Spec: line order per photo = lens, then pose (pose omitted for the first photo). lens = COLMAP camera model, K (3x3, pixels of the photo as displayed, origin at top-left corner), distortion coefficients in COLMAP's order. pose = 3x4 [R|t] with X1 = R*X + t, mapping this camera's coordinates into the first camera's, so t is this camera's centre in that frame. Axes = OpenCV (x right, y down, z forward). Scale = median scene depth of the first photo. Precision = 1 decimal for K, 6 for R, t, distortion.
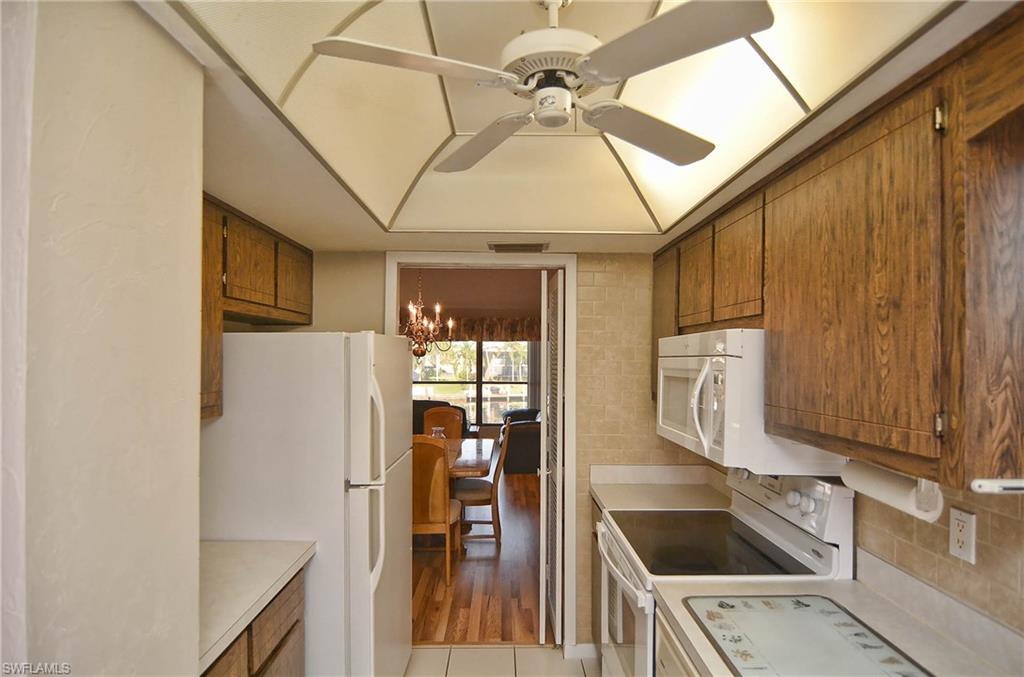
lens RADIAL K [[578.0, 0, 500.4], [0, 578.0, 350.8], [0, 0, 1]] dist [-0.006253, -0.001976]
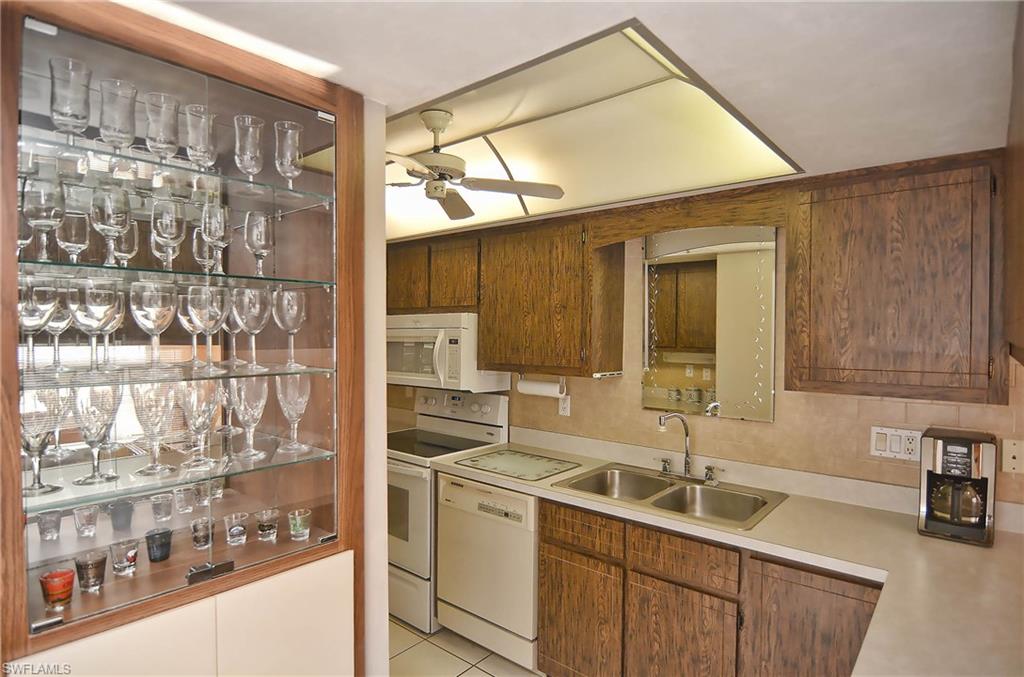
lens RADIAL K [[578.0, 0, 521.2], [0, 578.0, 347.6], [0, 0, 1]] dist [-0.006253, -0.001976]
pose [[0.643363, -0.028760, 0.765021, -0.851570], [-0.006702, 0.999044, 0.043194, -0.009195], [-0.765532, -0.032916, 0.642556, -0.285391]]
